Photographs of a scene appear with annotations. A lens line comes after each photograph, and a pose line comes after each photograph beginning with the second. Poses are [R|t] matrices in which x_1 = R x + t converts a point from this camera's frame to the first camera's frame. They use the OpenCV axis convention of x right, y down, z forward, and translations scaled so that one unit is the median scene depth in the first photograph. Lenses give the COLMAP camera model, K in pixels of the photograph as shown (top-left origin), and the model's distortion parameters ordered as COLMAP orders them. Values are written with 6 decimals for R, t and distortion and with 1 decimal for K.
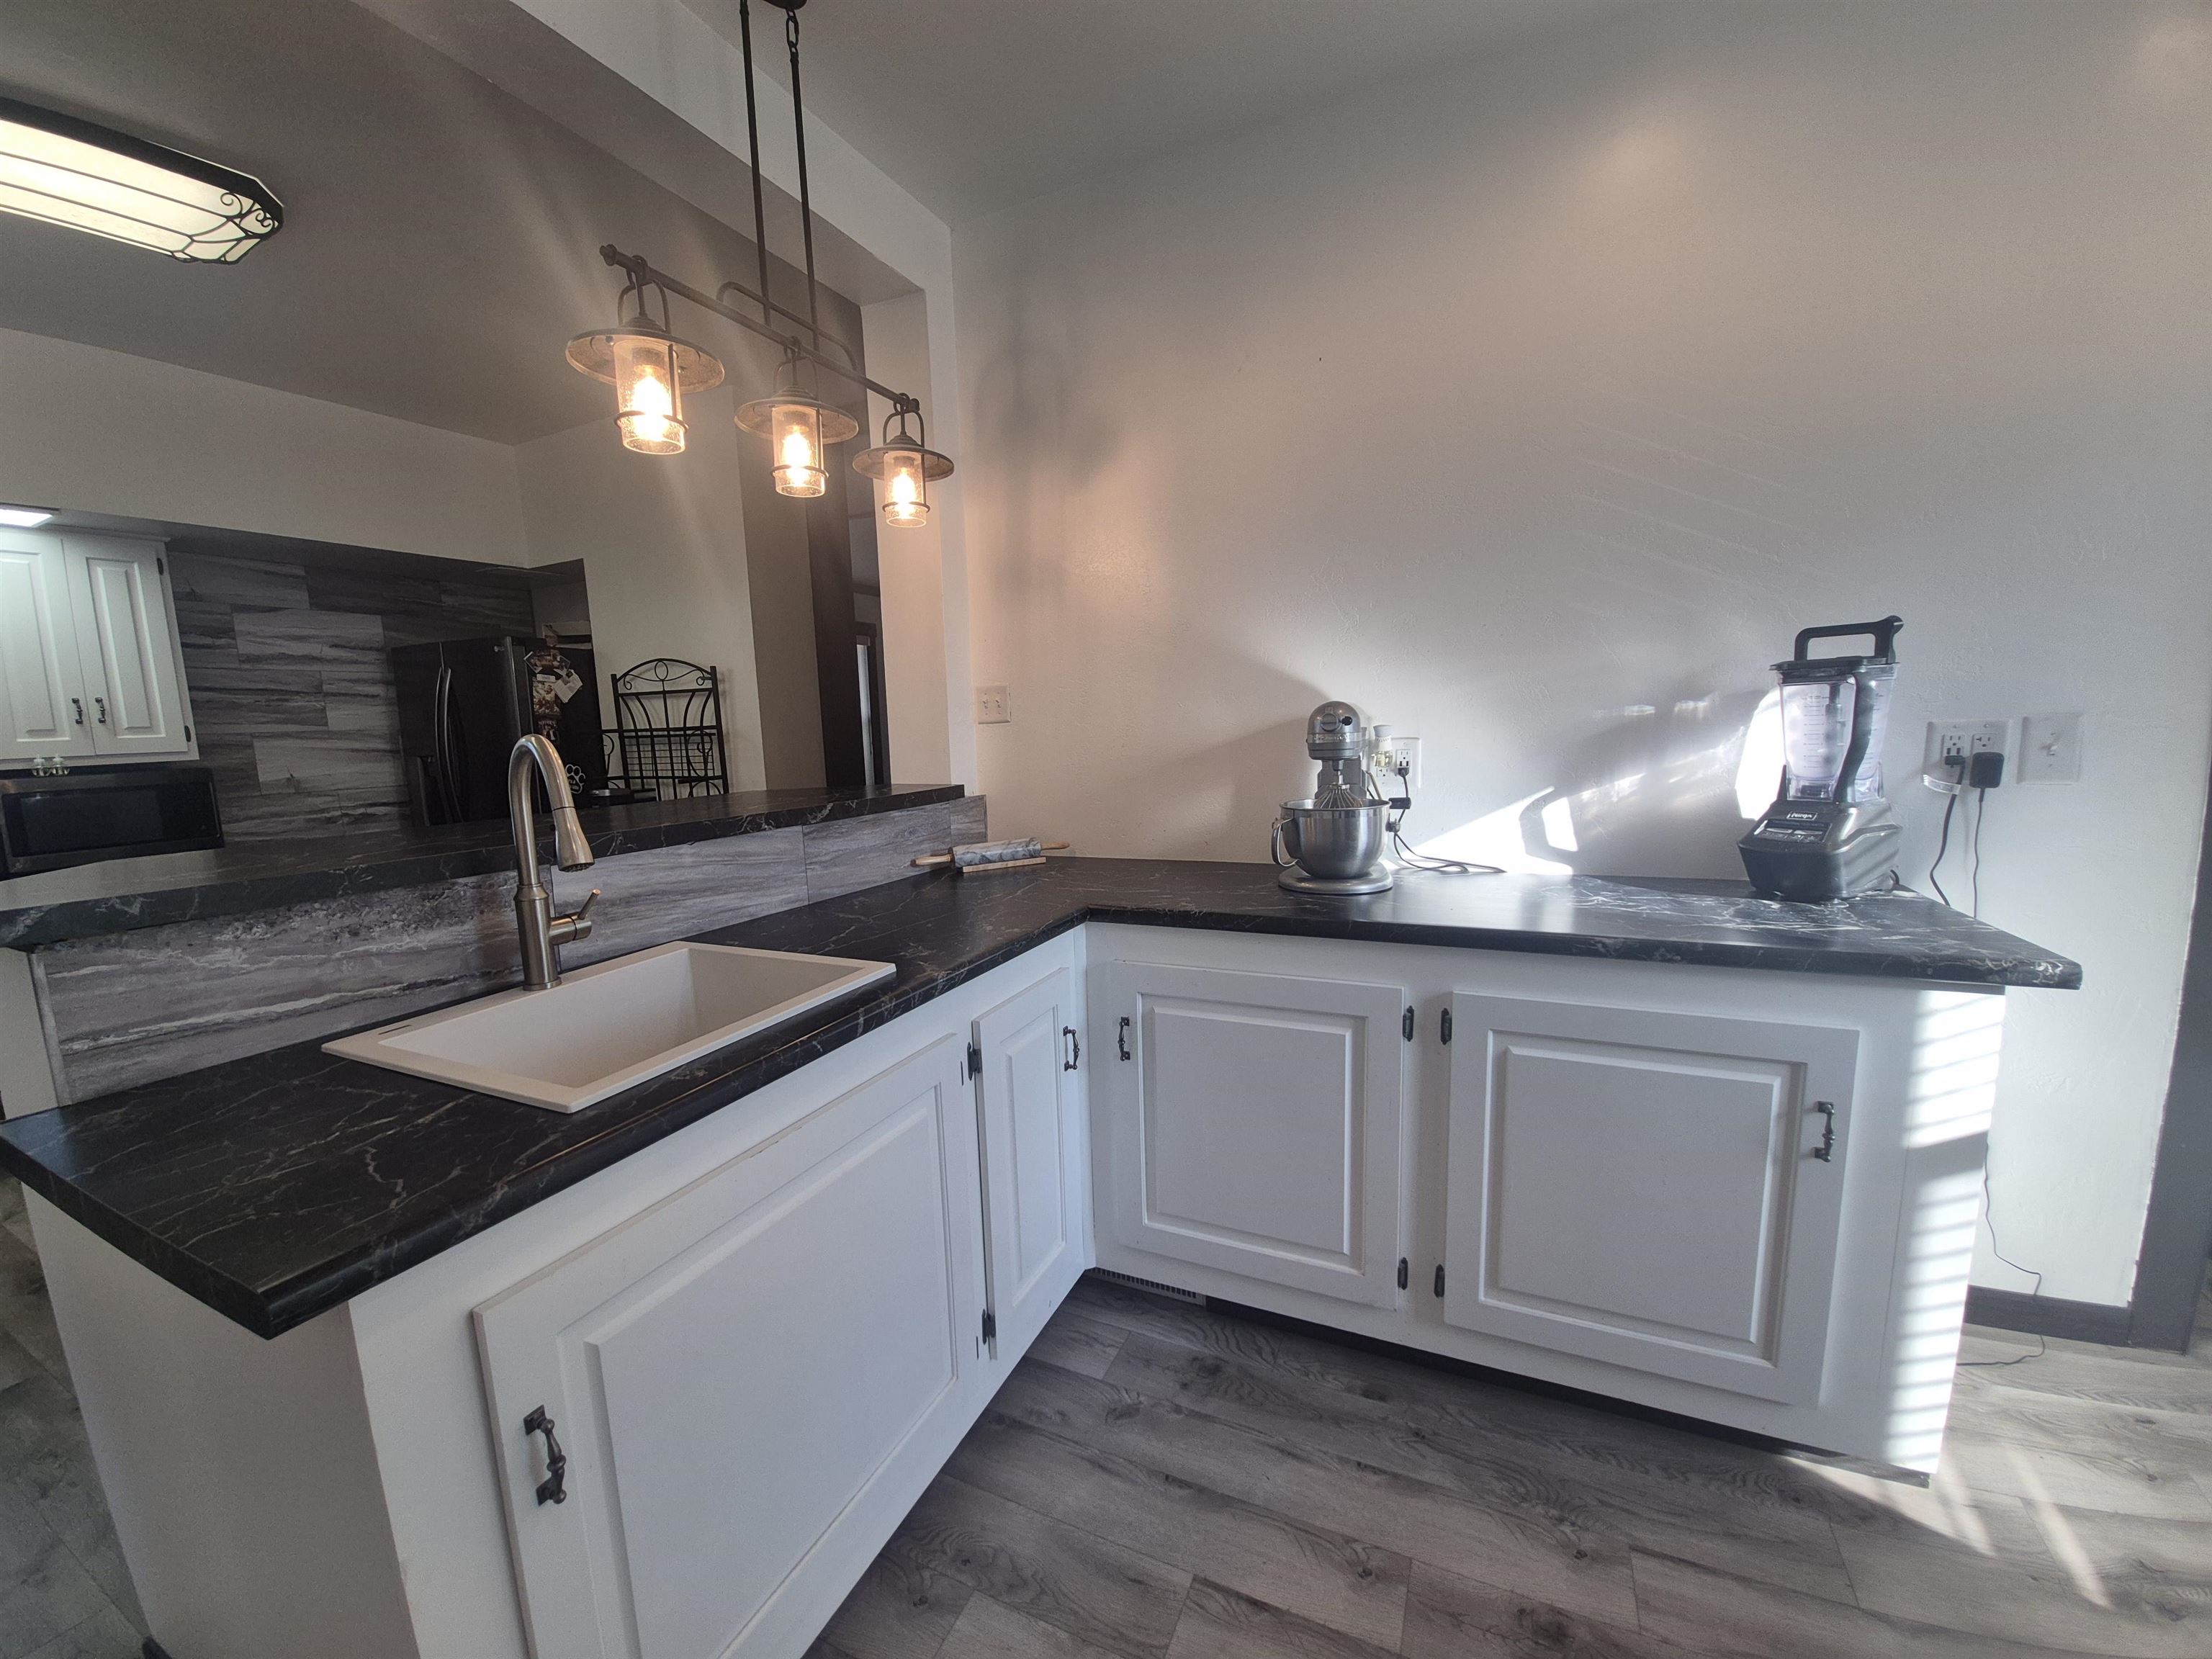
lens RADIAL K [[867.6, 0, 1082.7], [0, 867.6, 846.8], [0, 0, 1]] dist [-0.002418, -0.009372]
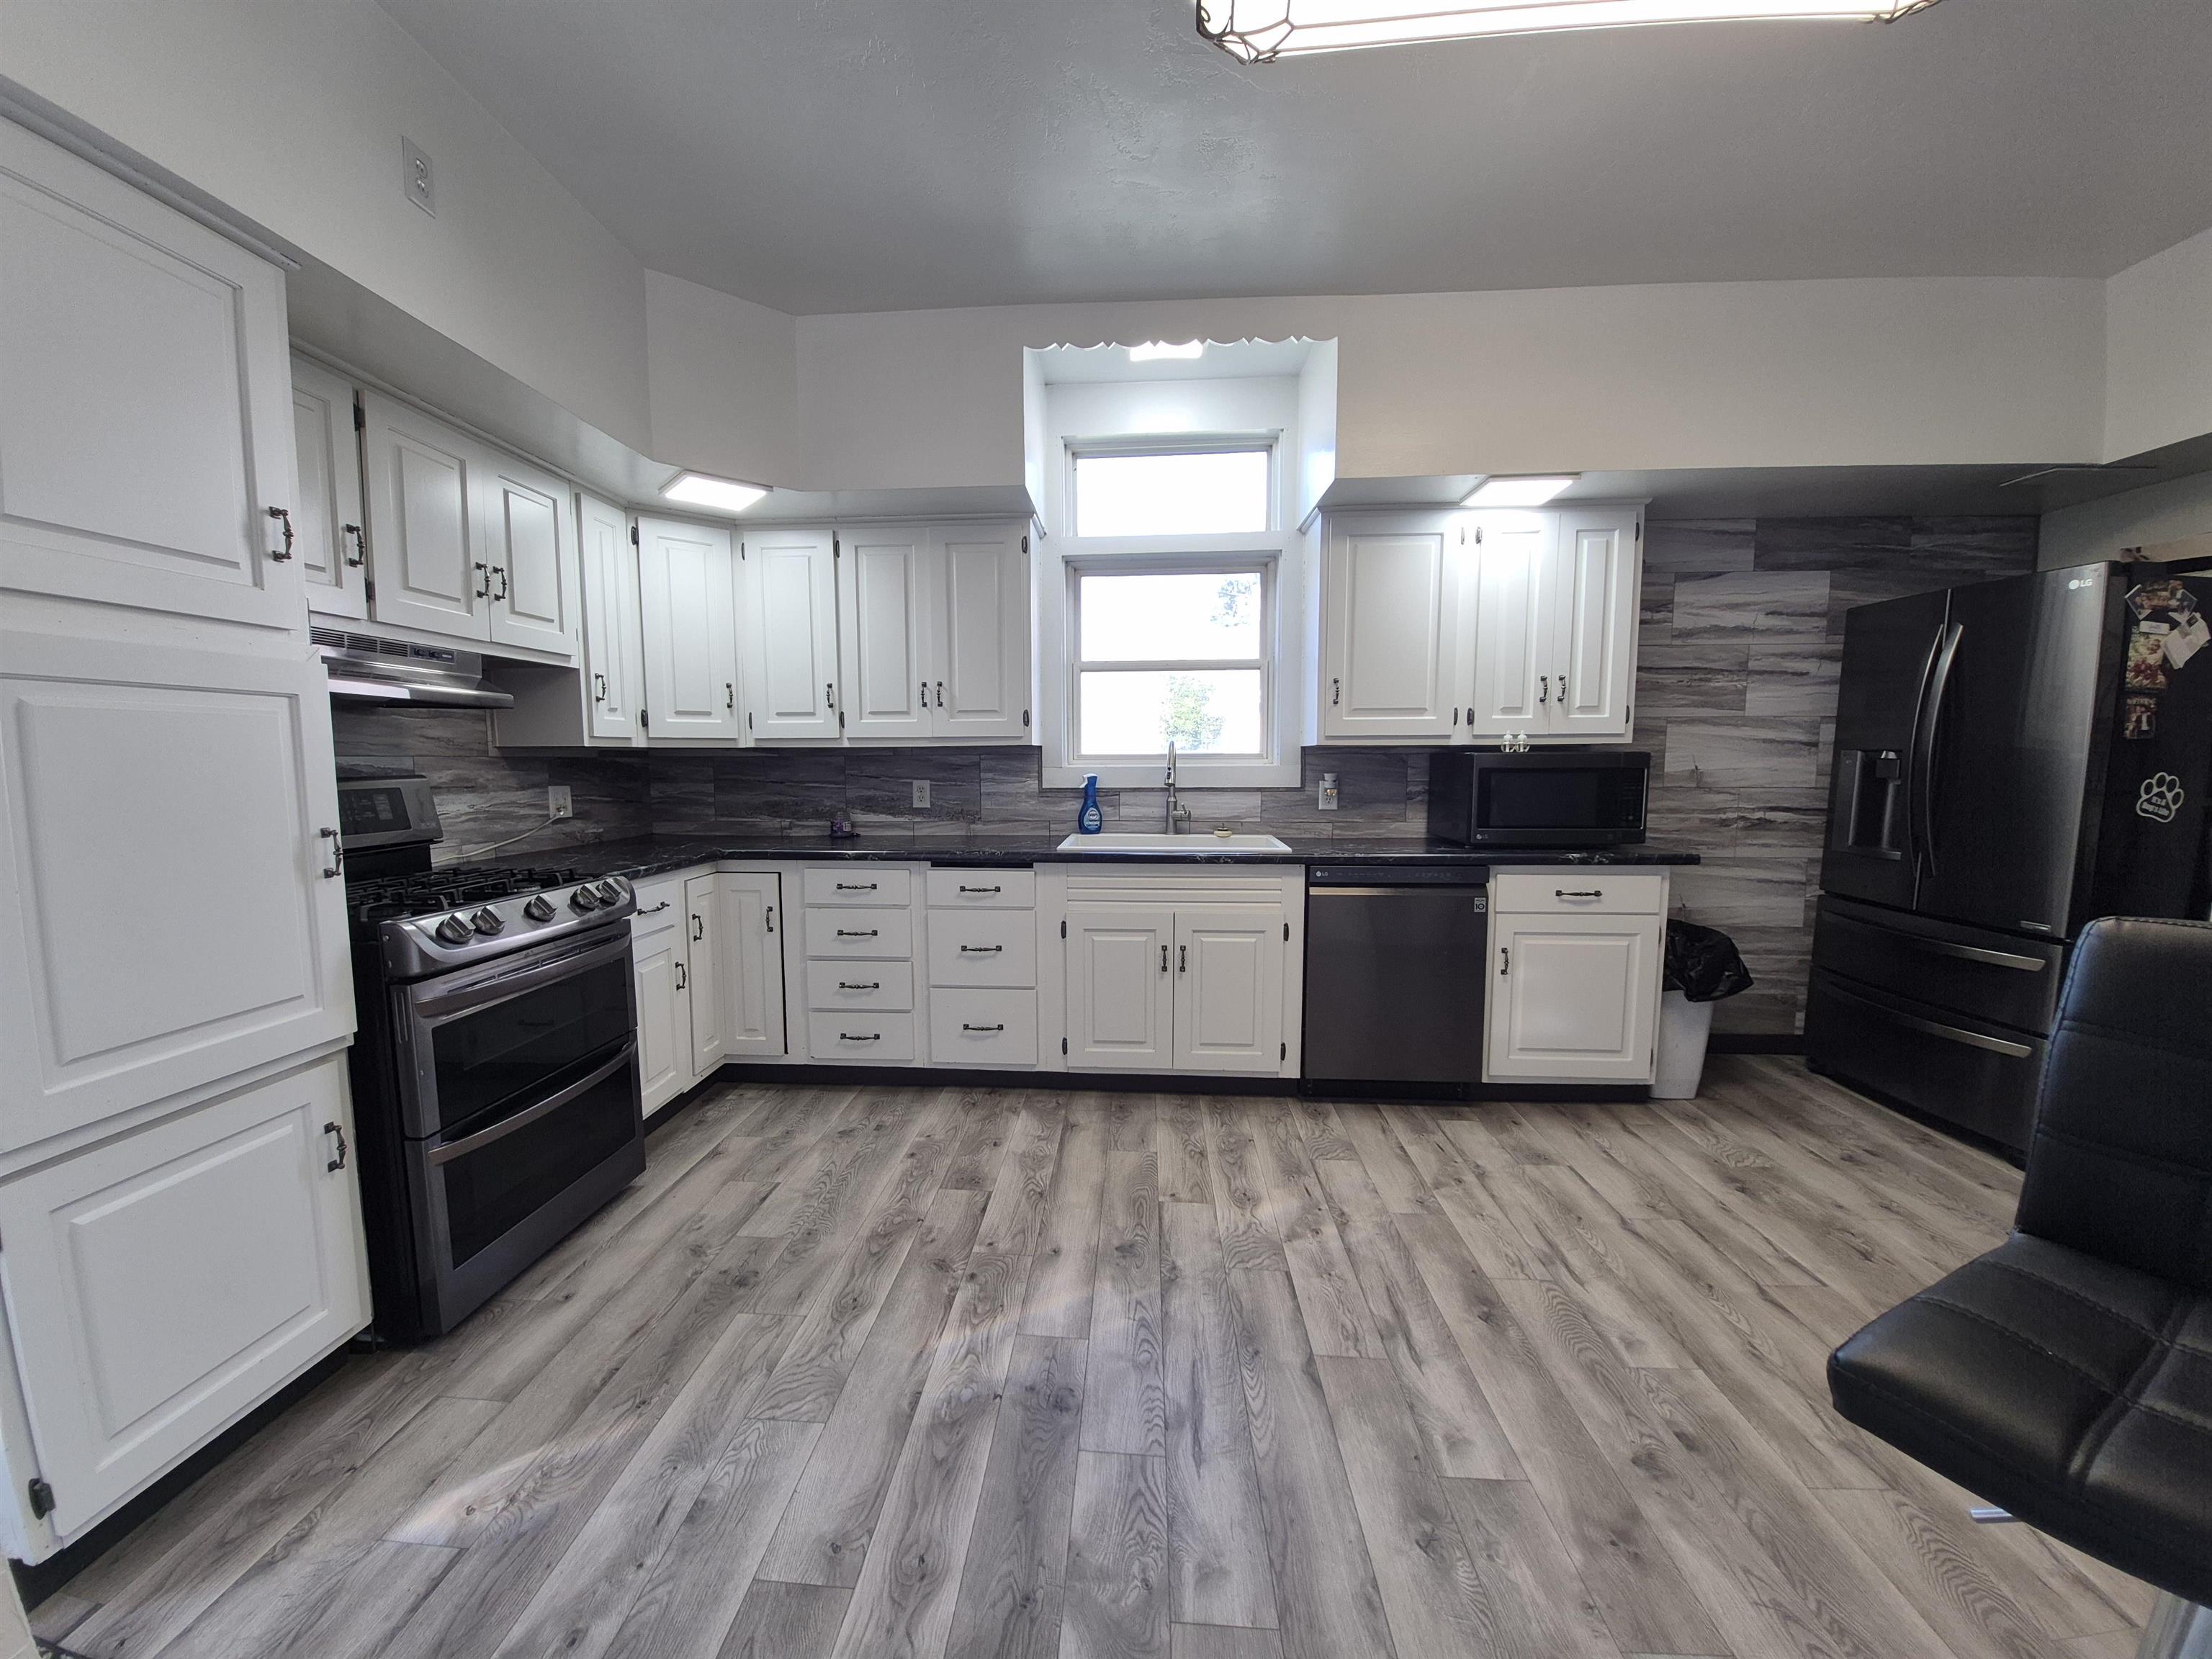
lens RADIAL K [[867.6, 0, 1078.3], [0, 867.6, 846.8], [0, 0, 1]] dist [-0.002418, -0.009372]
pose [[0.362908, 0.128057, -0.922984, -0.718673], [-0.139146, 0.986854, 0.082208, 0.024234], [0.921377, 0.098596, 0.375955, 0.231685]]
